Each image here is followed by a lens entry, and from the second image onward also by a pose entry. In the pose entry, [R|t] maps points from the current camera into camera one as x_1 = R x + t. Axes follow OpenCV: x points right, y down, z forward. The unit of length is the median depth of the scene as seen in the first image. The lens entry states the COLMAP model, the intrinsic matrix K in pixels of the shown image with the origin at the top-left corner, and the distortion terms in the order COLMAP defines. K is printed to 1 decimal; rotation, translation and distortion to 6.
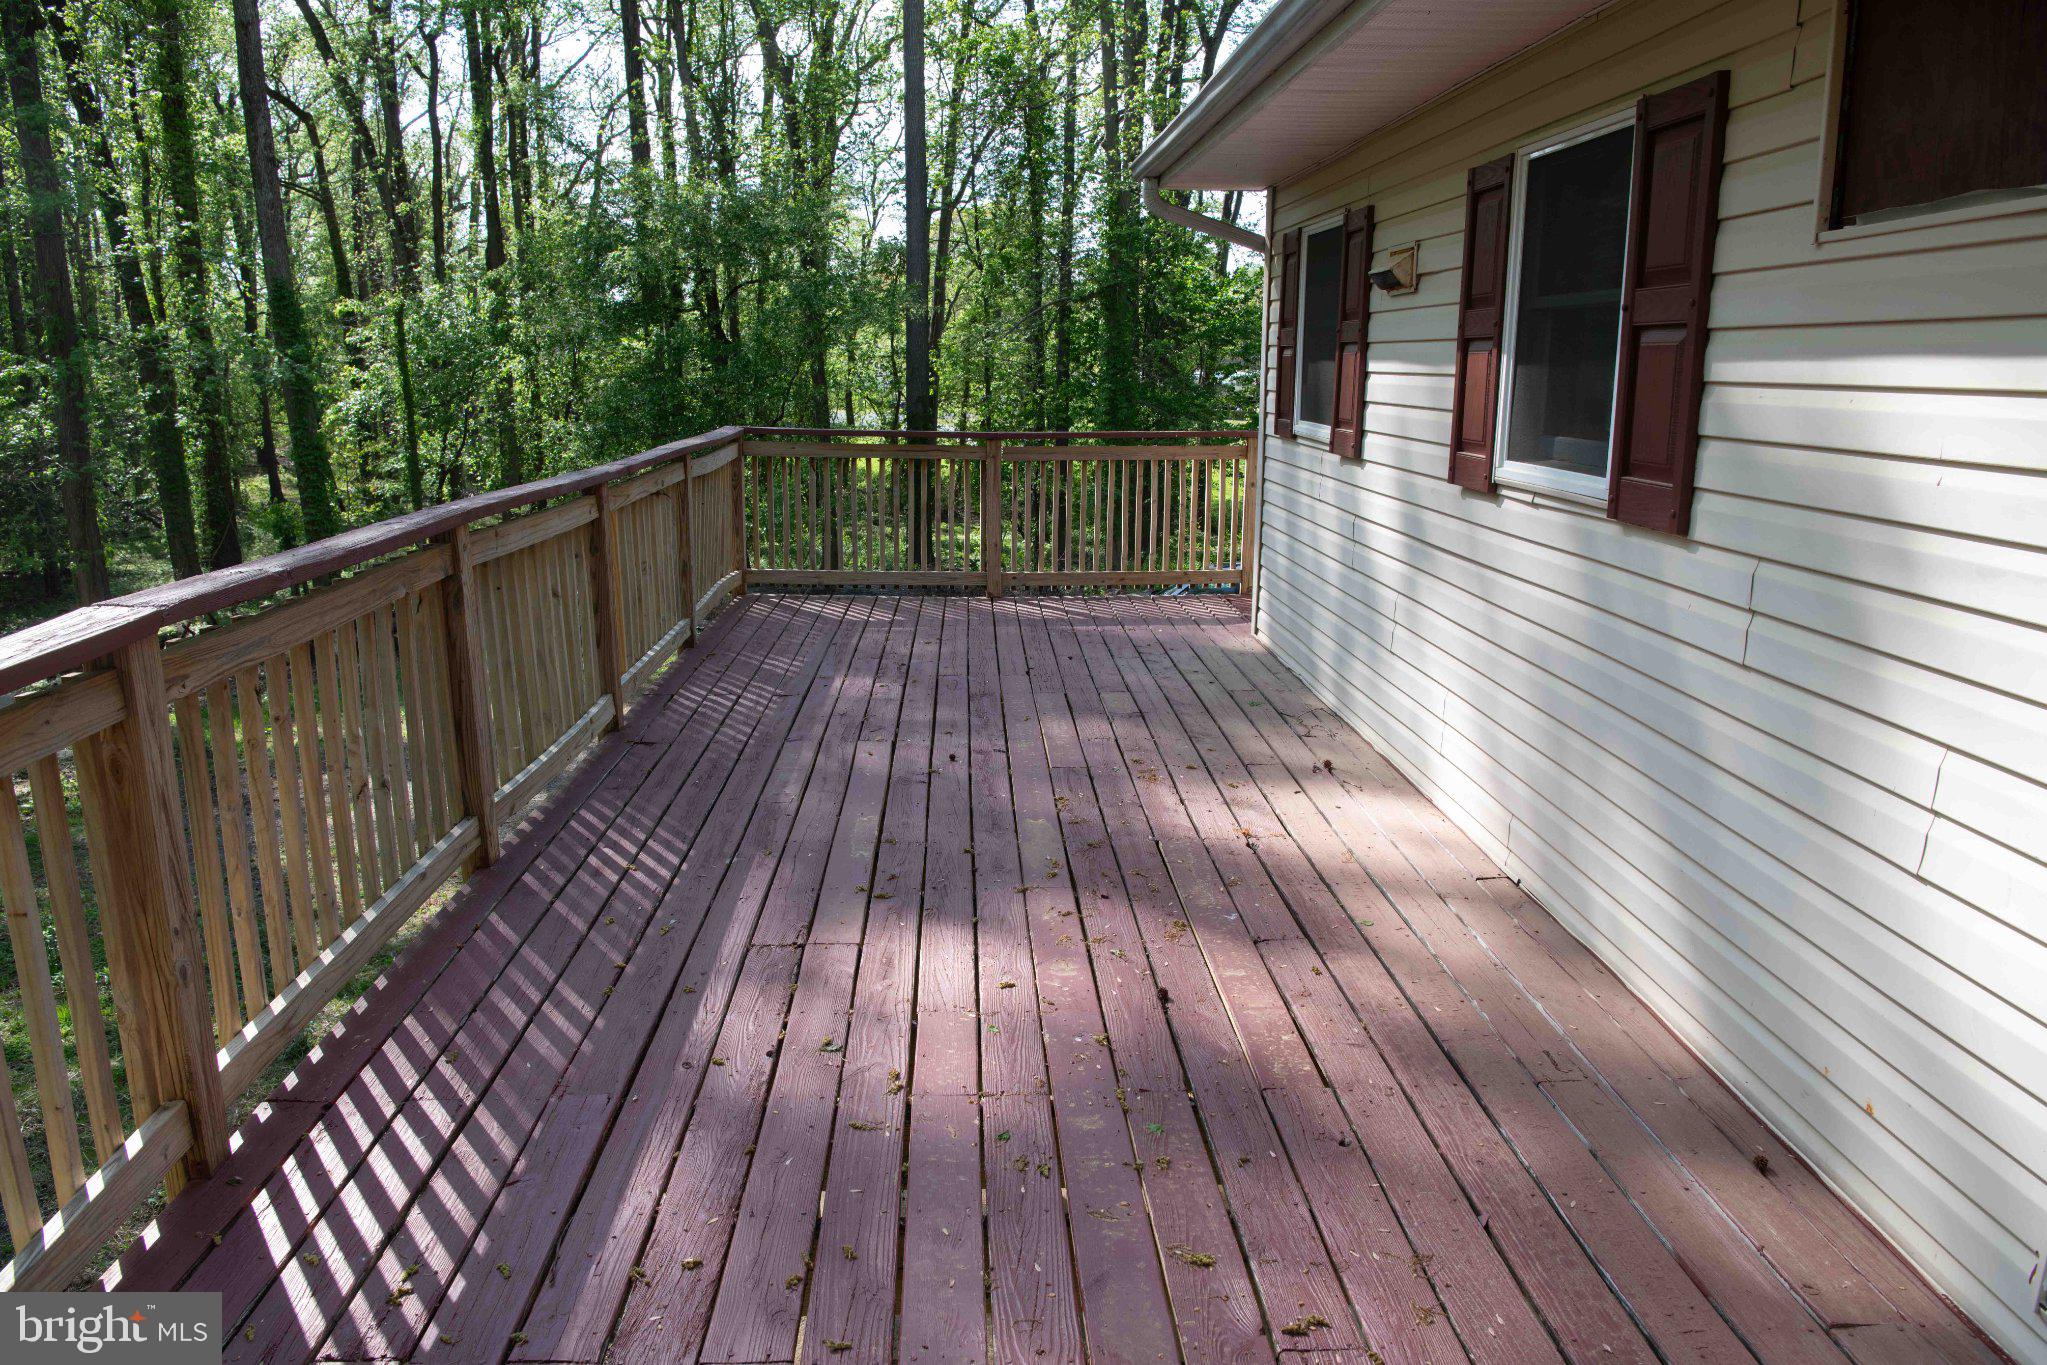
lens RADIAL K [[1389.8, 0, 1023.5], [0, 1389.8, 682.5], [0, 0, 1]] dist [-0.002801, -0.000961]
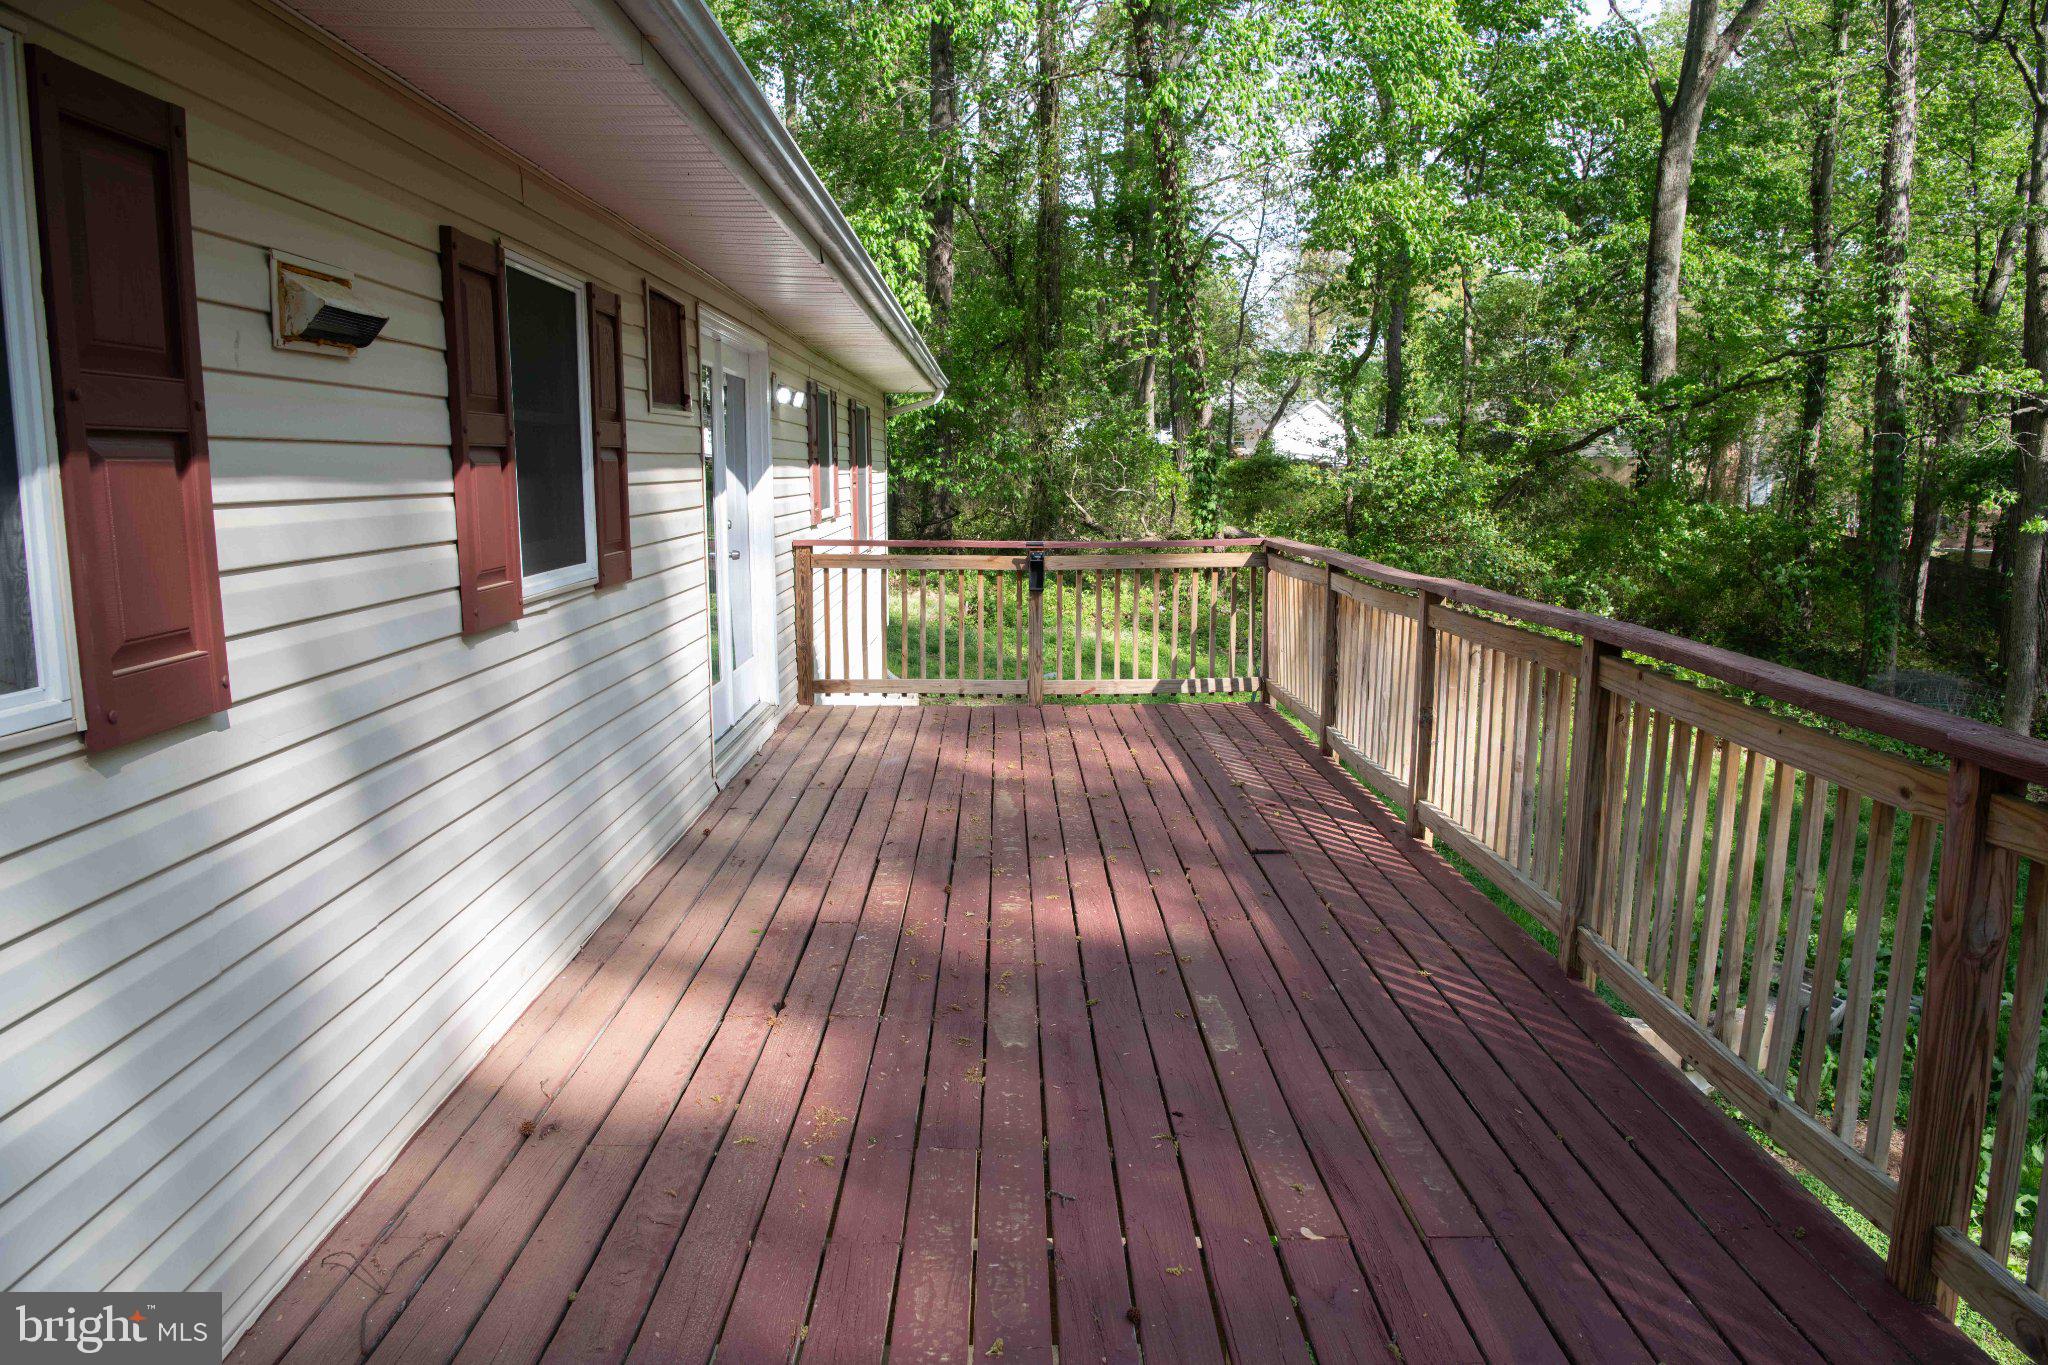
lens RADIAL K [[1390.5, 0, 1024.0], [0, 1390.5, 682.5], [0, 0, 1]] dist [-0.002801, -0.000961]
pose [[-0.999434, -0.013253, 0.030931, -0.020816], [-0.000712, 0.927294, 0.374333, -0.451911], [-0.033643, 0.374099, -0.926778, 1.911048]]
